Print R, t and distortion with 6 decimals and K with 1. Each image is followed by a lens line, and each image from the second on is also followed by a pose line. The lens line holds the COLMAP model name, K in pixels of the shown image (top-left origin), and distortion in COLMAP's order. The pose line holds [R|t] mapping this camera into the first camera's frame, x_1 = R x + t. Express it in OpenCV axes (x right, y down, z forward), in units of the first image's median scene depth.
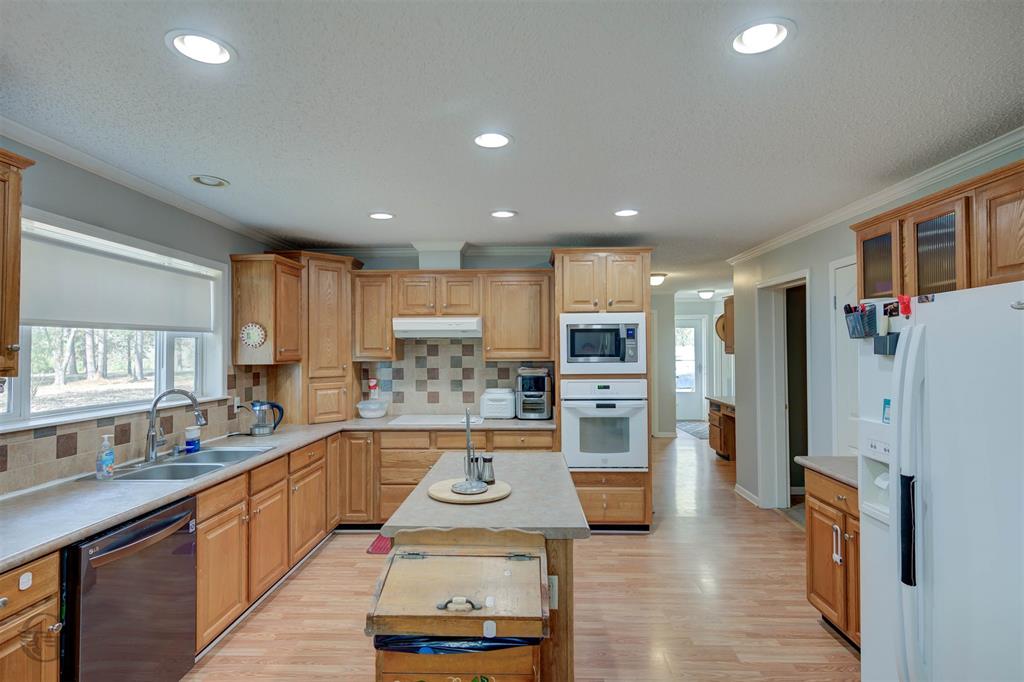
lens RADIAL K [[499.3, 0, 512.6], [0, 499.3, 341.0], [0, 0, 1]] dist [-0.001213, -0.001467]
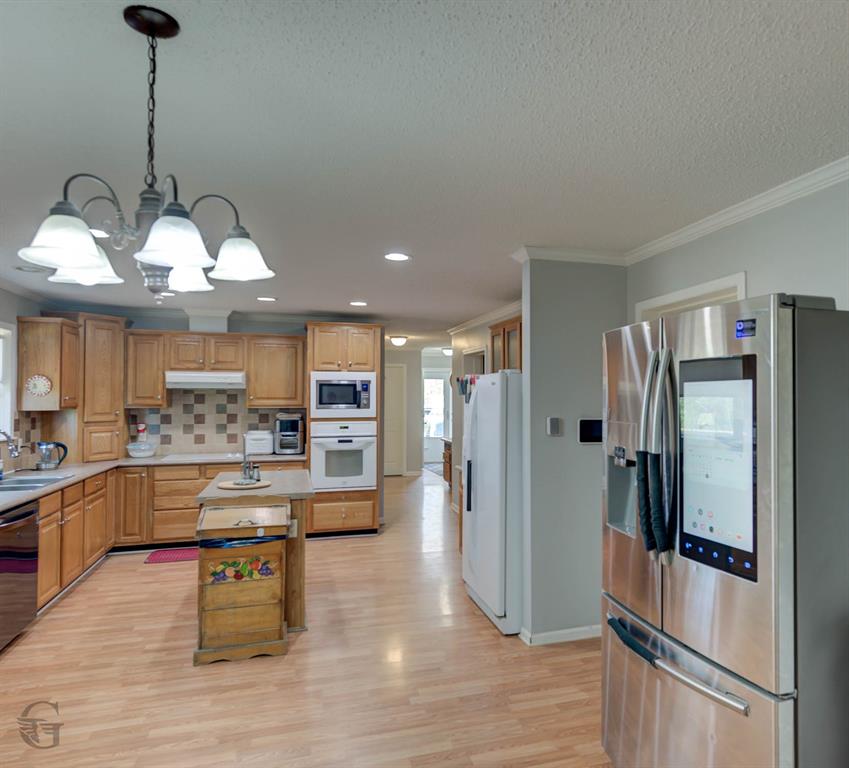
lens RADIAL K [[517.8, 0, 450.1], [0, 517.8, 389.8], [0, 0, 1]] dist [0.011061, -0.003064]
pose [[0.944867, 0.012381, 0.327220, -0.004315], [-0.012836, 0.999917, -0.000770, -0.010713], [-0.327202, -0.003472, 0.944948, -0.402180]]
